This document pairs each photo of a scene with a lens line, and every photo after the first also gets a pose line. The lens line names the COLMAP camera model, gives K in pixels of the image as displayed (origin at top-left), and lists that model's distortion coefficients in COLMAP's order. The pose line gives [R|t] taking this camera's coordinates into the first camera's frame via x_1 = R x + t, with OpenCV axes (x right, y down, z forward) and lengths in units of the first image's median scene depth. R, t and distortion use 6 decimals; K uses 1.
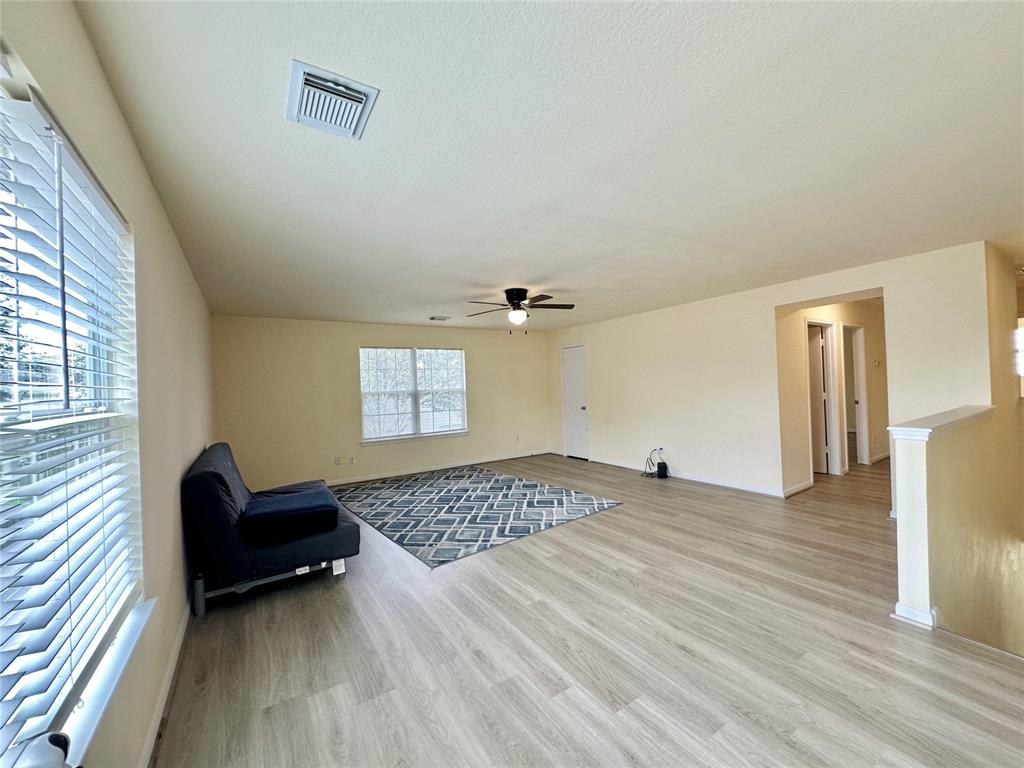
lens RADIAL K [[410.0, 0, 513.5], [0, 410.0, 382.8], [0, 0, 1]] dist [-0.002614, 0.000620]
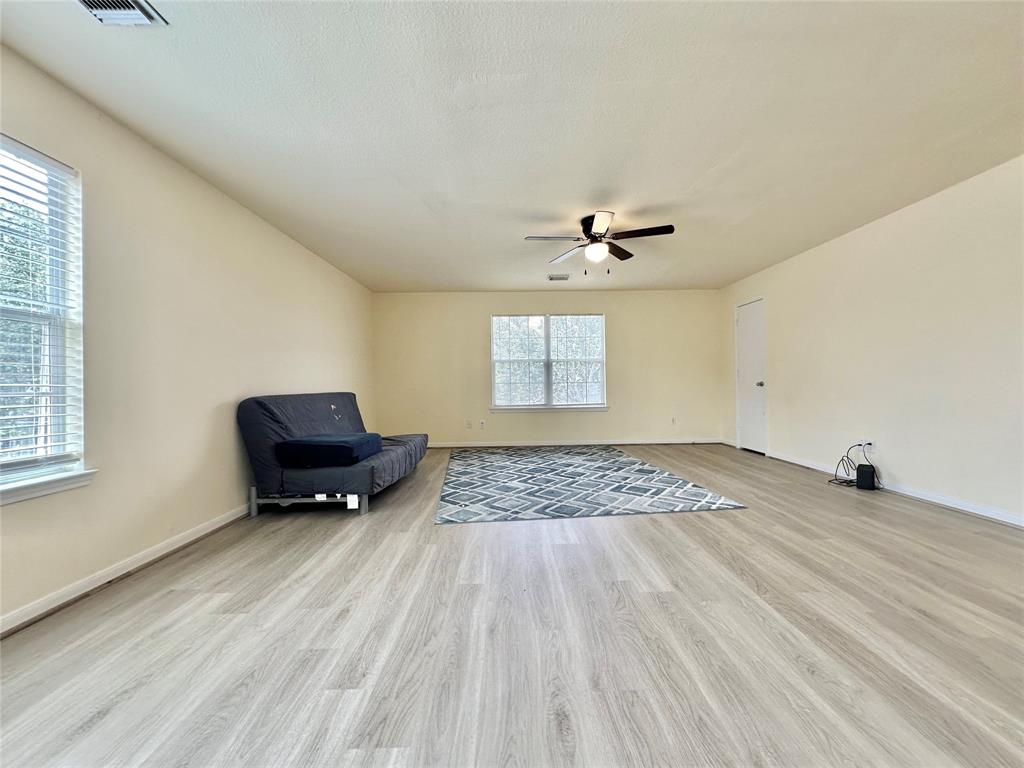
lens RADIAL K [[410.0, 0, 513.5], [0, 410.0, 382.8], [0, 0, 1]] dist [-0.002614, 0.000620]
pose [[0.842379, 0.022398, -0.538421, 0.370518], [-0.012471, 0.999679, 0.022073, 0.094064], [0.538742, -0.011879, 0.842387, 0.274219]]
